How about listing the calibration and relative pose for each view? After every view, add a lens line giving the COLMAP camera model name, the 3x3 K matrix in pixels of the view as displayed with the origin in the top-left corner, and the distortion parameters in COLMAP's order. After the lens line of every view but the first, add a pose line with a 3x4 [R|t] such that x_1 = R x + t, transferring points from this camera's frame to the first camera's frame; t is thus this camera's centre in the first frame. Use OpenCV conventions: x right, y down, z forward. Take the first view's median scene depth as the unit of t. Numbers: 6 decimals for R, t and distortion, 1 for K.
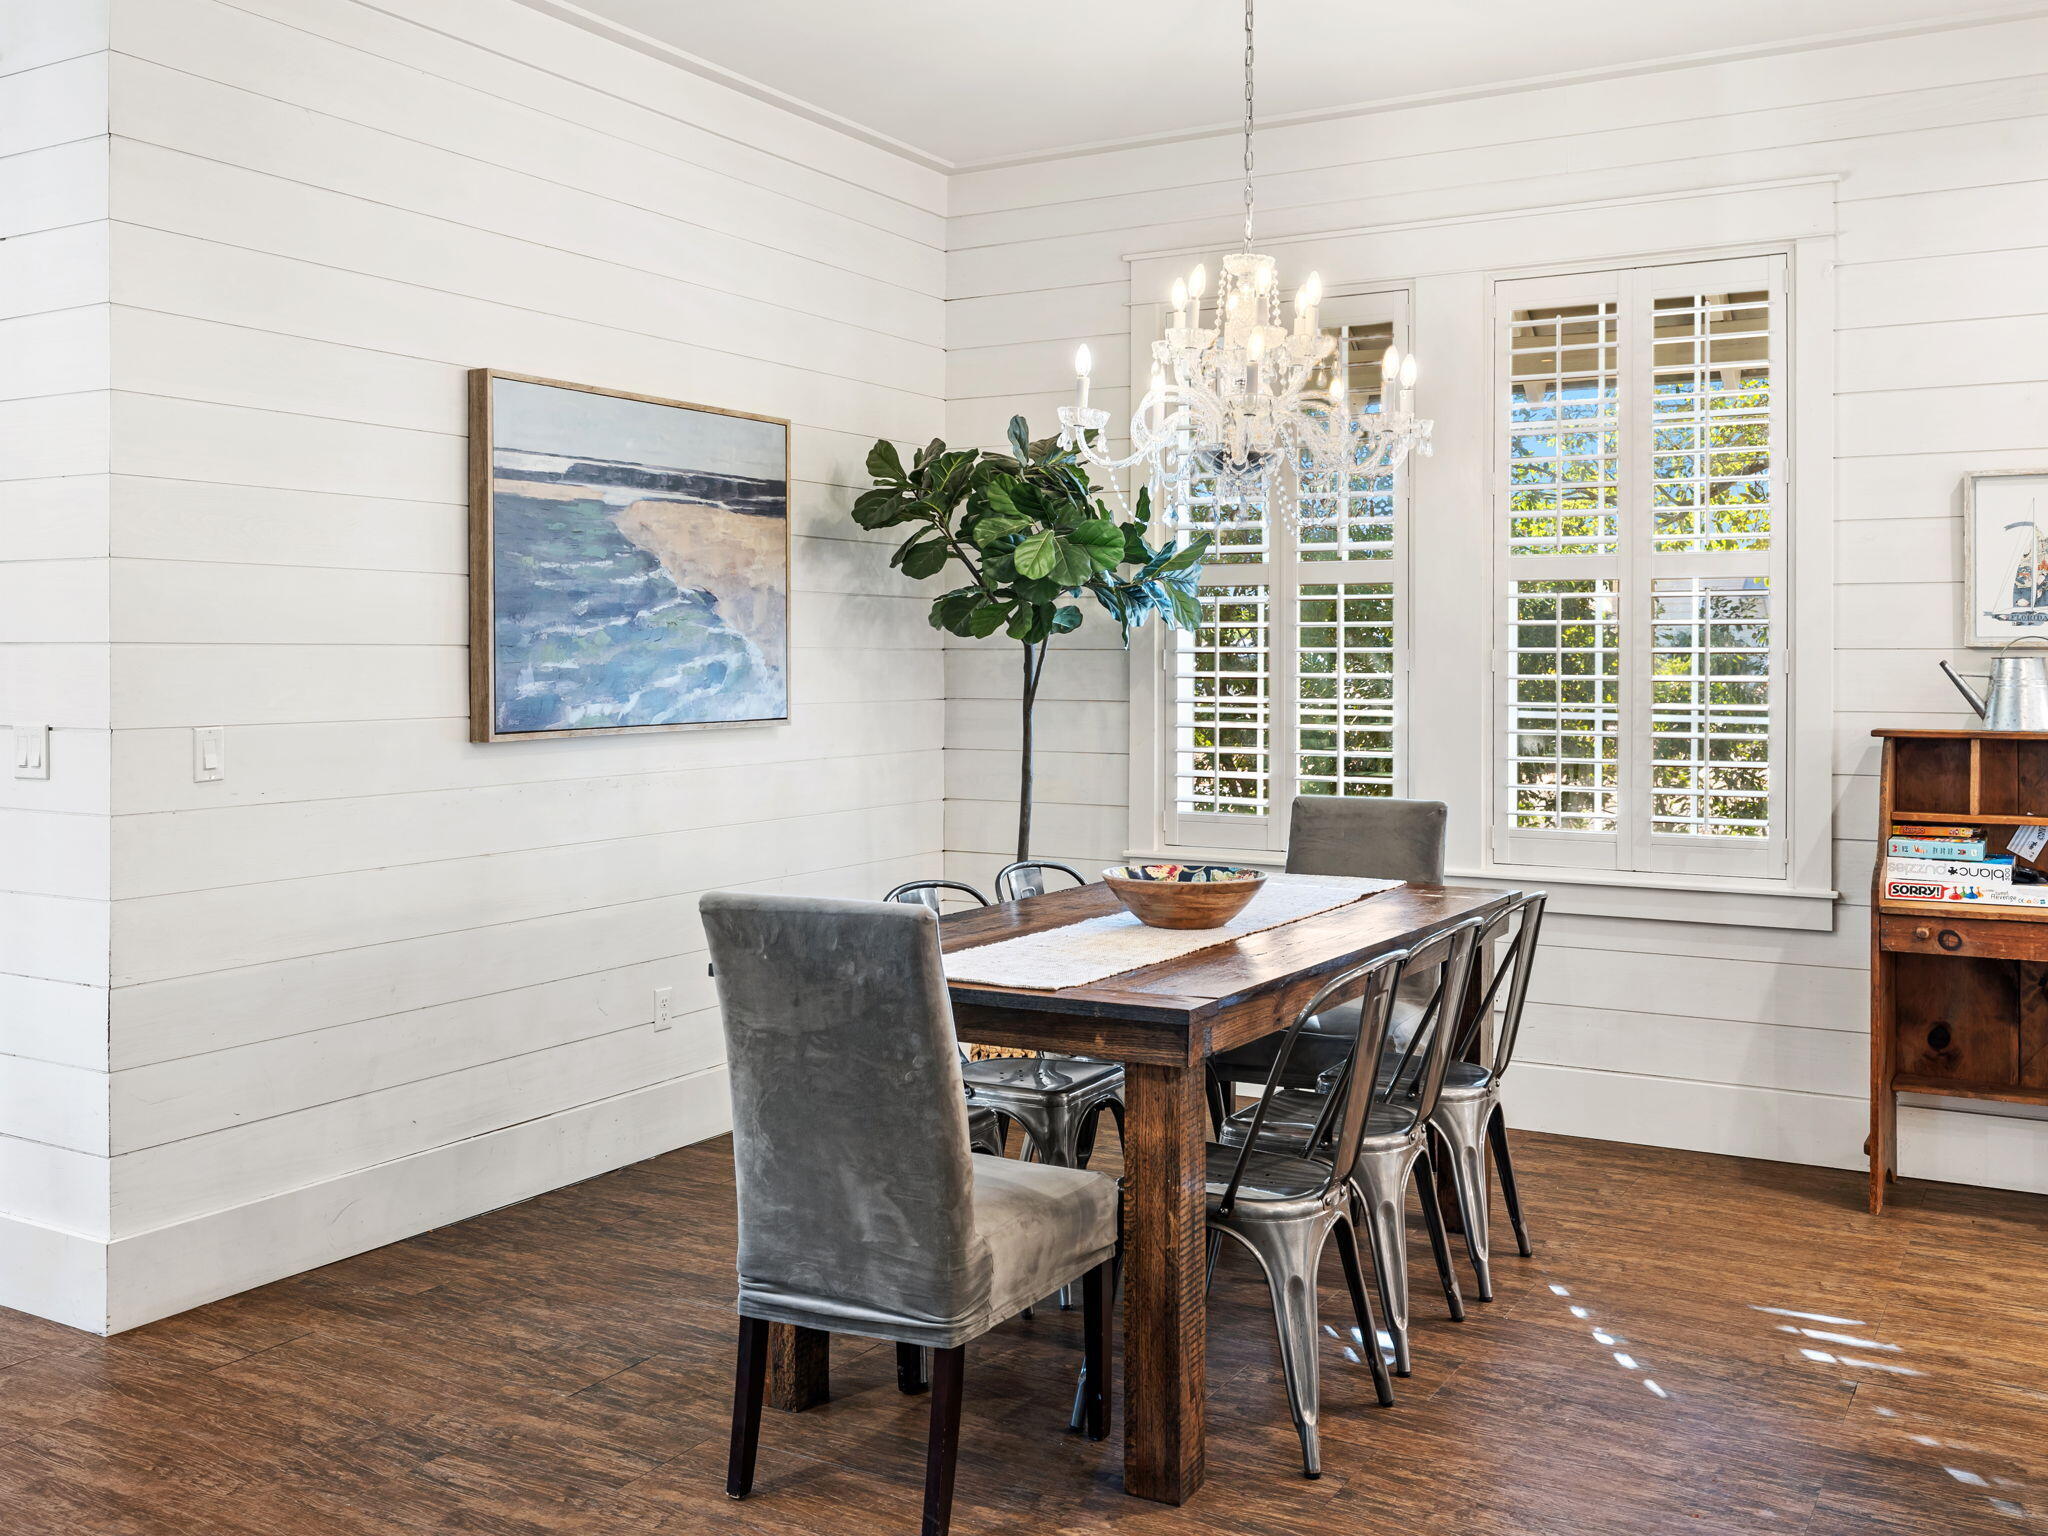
lens RADIAL K [[1682.4, 0, 1042.3], [0, 1682.4, 650.0], [0, 0, 1]] dist [0.000796, 0.000051]
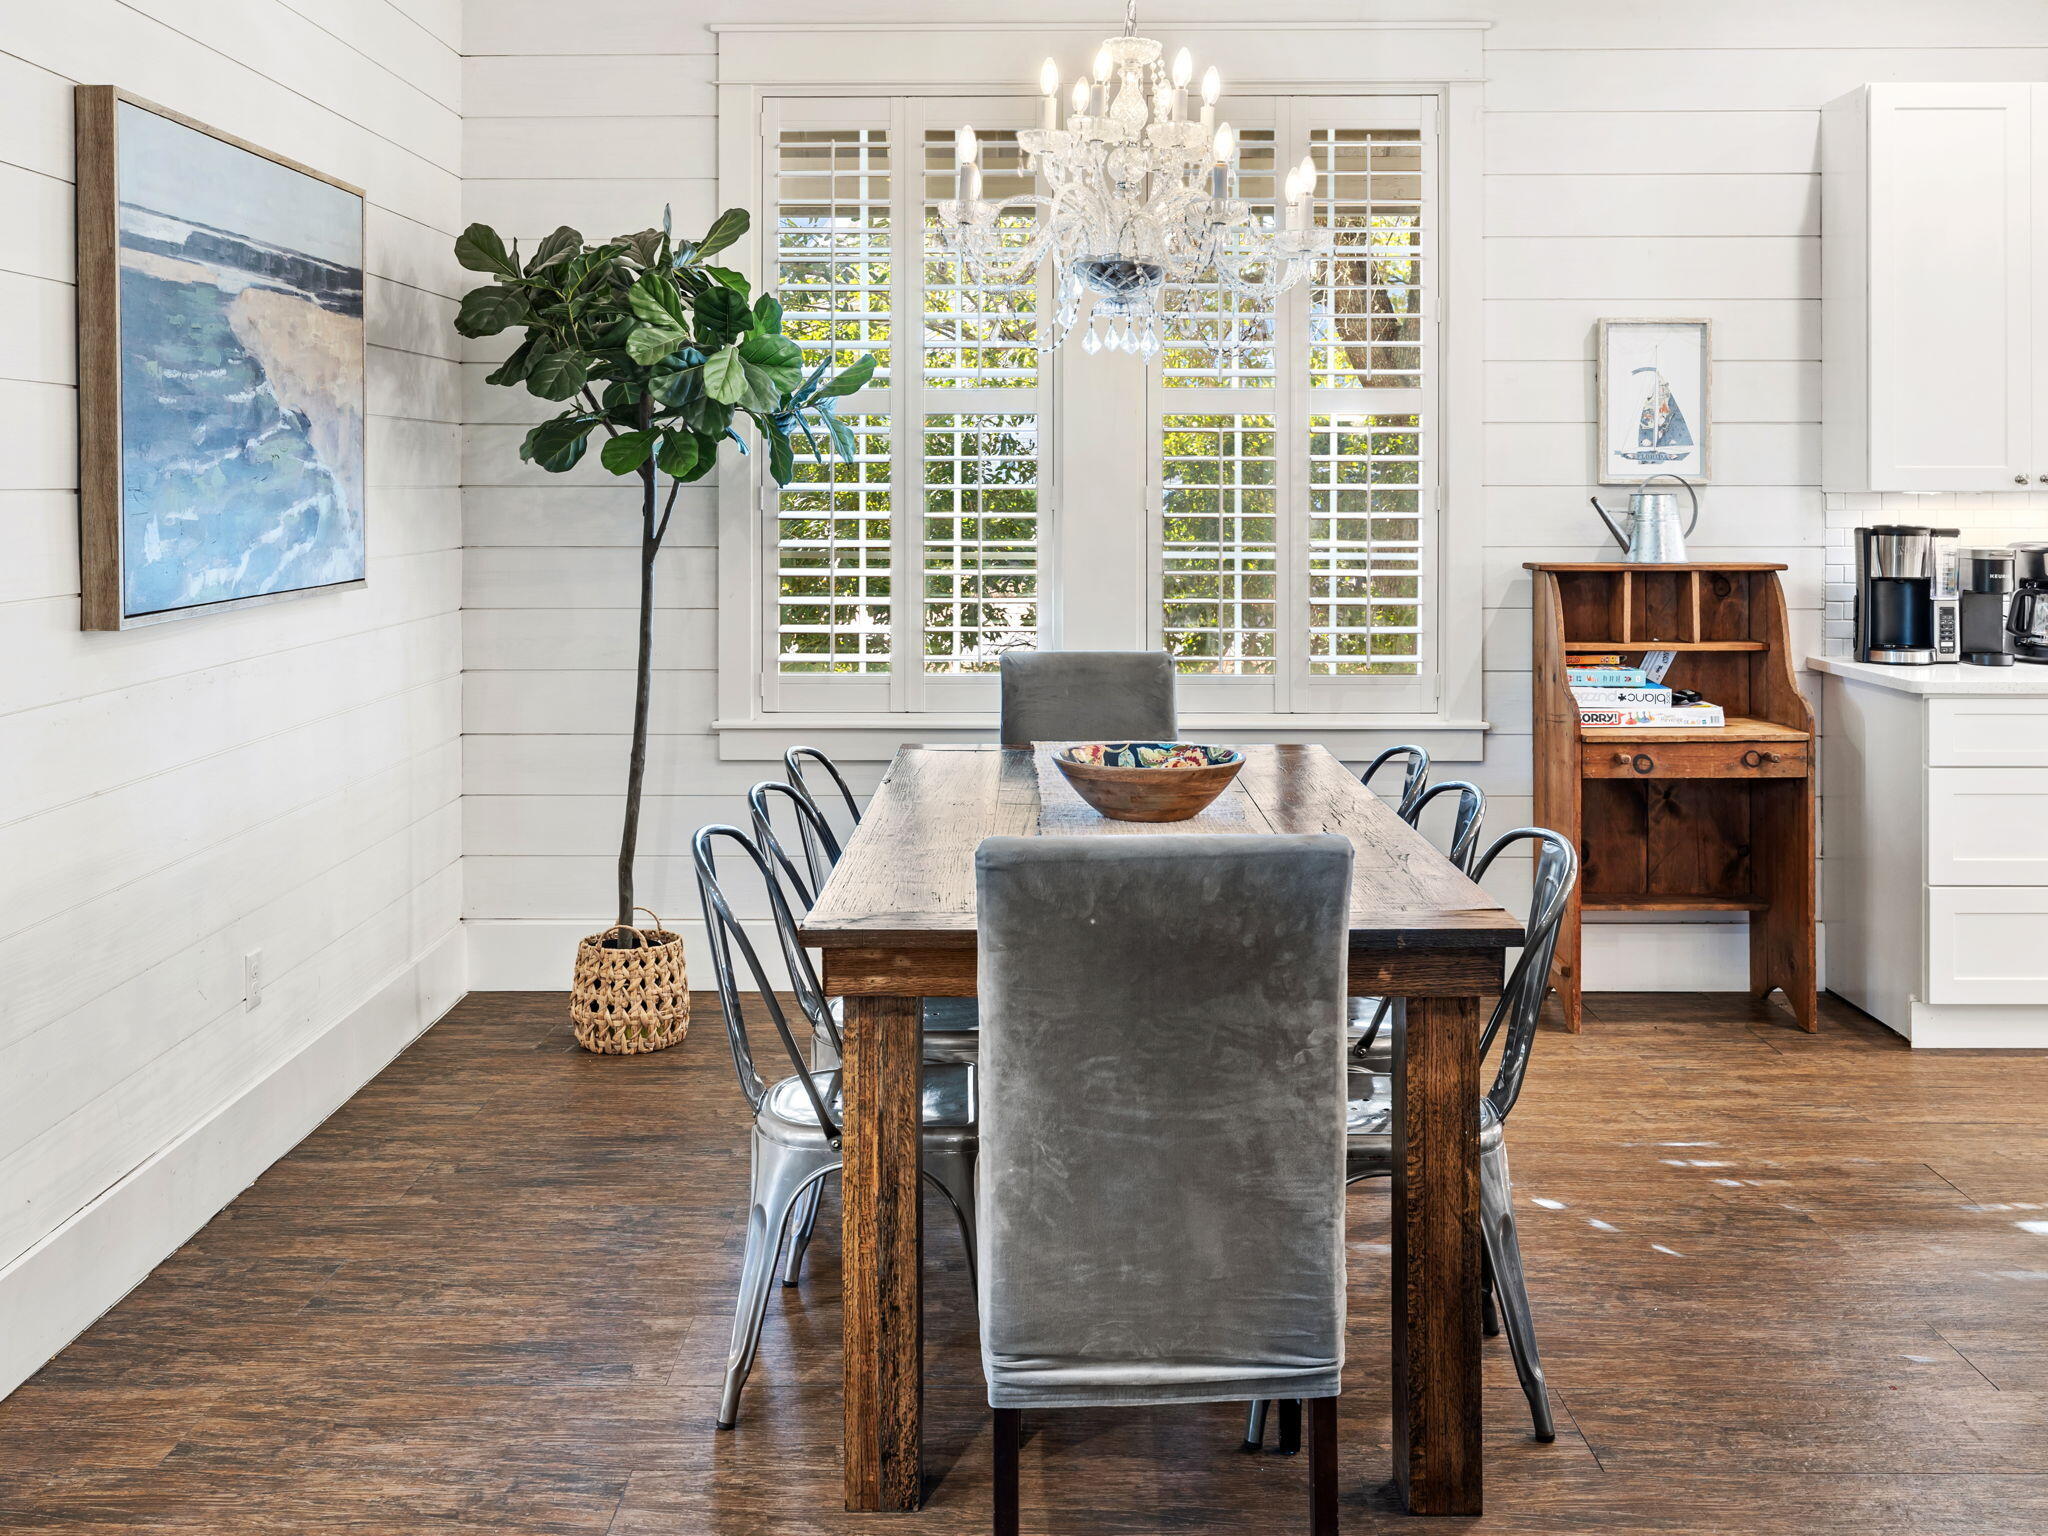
lens RADIAL K [[1776.5, 0, 1054.7], [0, 1776.5, 492.5], [0, 0, 1]] dist [-0.000781, 0.000316]
pose [[0.898748, -0.004292, 0.438444, -0.258313], [0.000980, 0.999969, 0.007779, -0.005747], [-0.438464, -0.006561, 0.898725, 0.153448]]
